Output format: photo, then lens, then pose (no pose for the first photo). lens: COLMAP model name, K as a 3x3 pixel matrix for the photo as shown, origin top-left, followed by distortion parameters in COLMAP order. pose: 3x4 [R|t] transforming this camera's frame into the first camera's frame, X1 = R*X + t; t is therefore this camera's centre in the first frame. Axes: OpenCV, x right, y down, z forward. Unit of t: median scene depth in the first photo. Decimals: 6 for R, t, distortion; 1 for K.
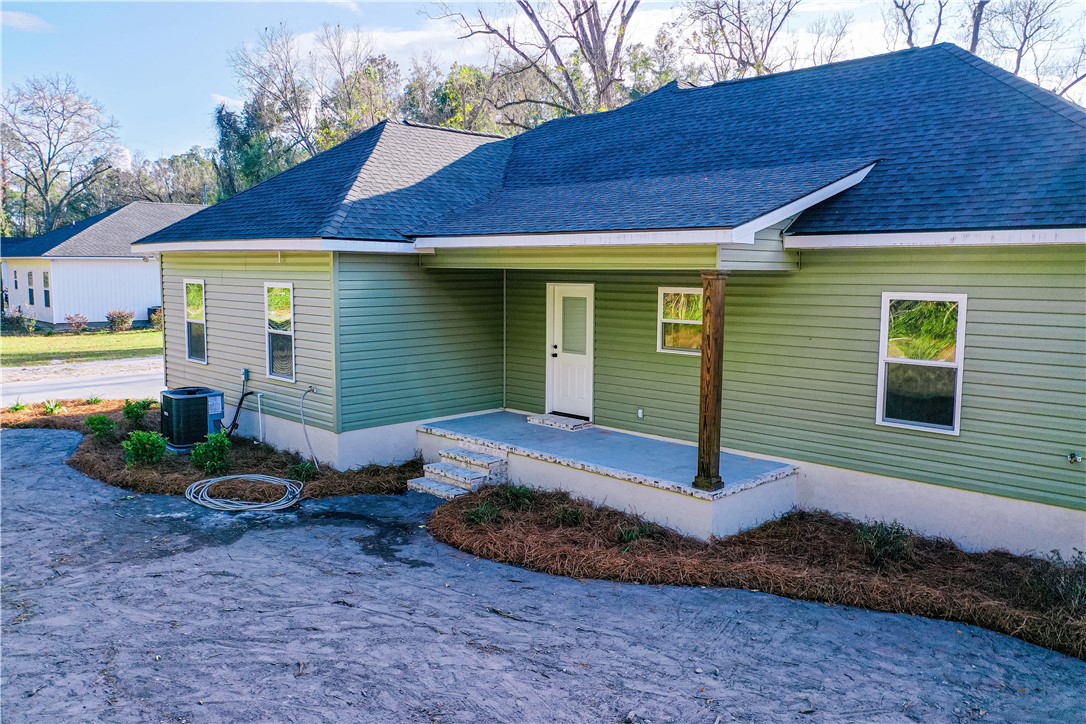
lens RADIAL K [[857.6, 0, 538.0], [0, 857.6, 358.2], [0, 0, 1]] dist [0.003259, 0.005668]
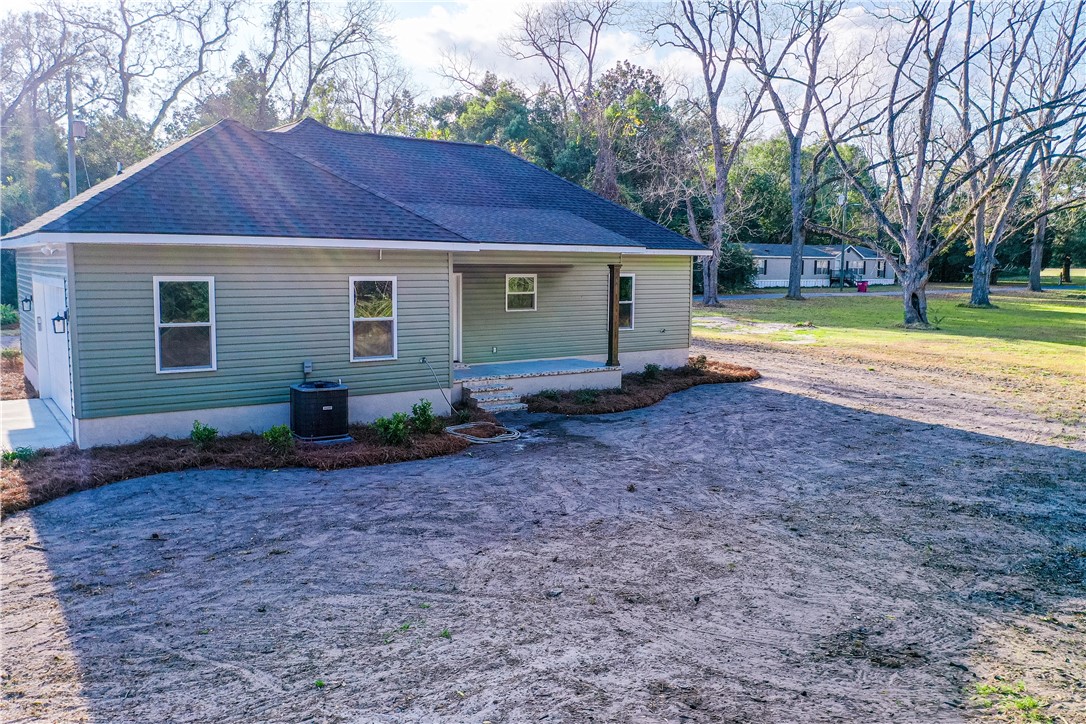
lens RADIAL K [[857.6, 0, 538.0], [0, 857.6, 358.2], [0, 0, 1]] dist [0.003259, 0.005668]
pose [[0.163130, -0.110827, 0.980360, -1.751439], [0.101894, 0.990250, 0.094990, -0.081212], [-0.981329, 0.084398, 0.172832, 0.725394]]
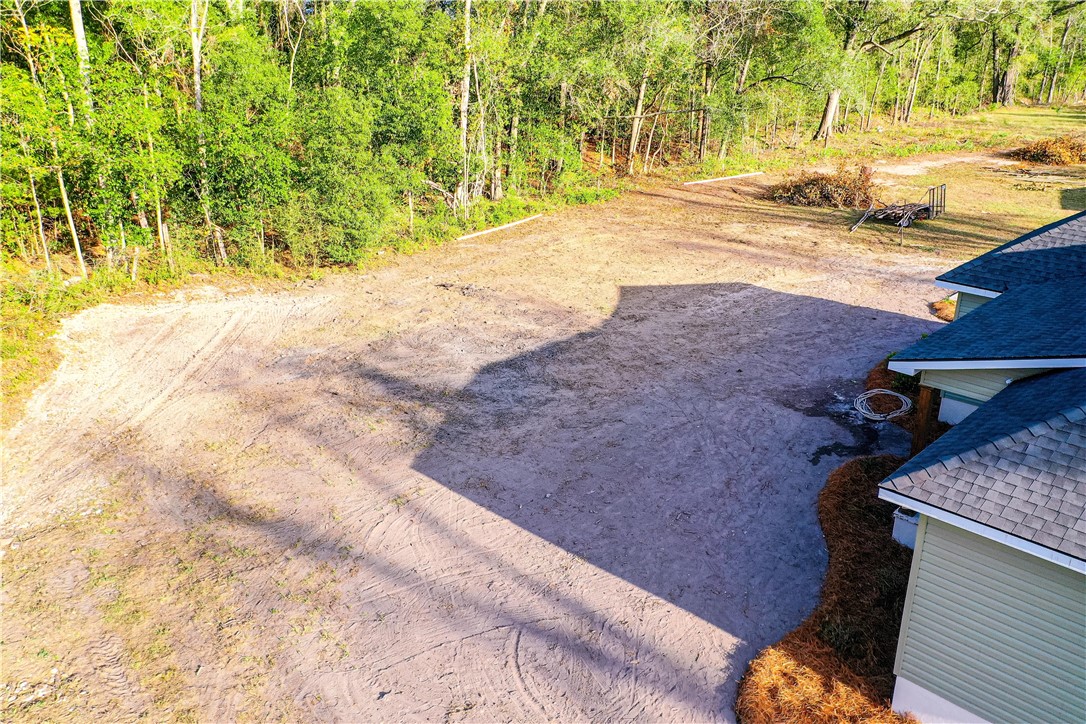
lens RADIAL K [[857.6, 0, 538.0], [0, 857.6, 358.2], [0, 0, 1]] dist [0.003259, 0.005668]
pose [[0.007666, 0.358311, -0.933571, 1.390944], [-0.098435, 0.929334, 0.355877, -0.538137], [0.995114, 0.089168, 0.042395, 0.214414]]
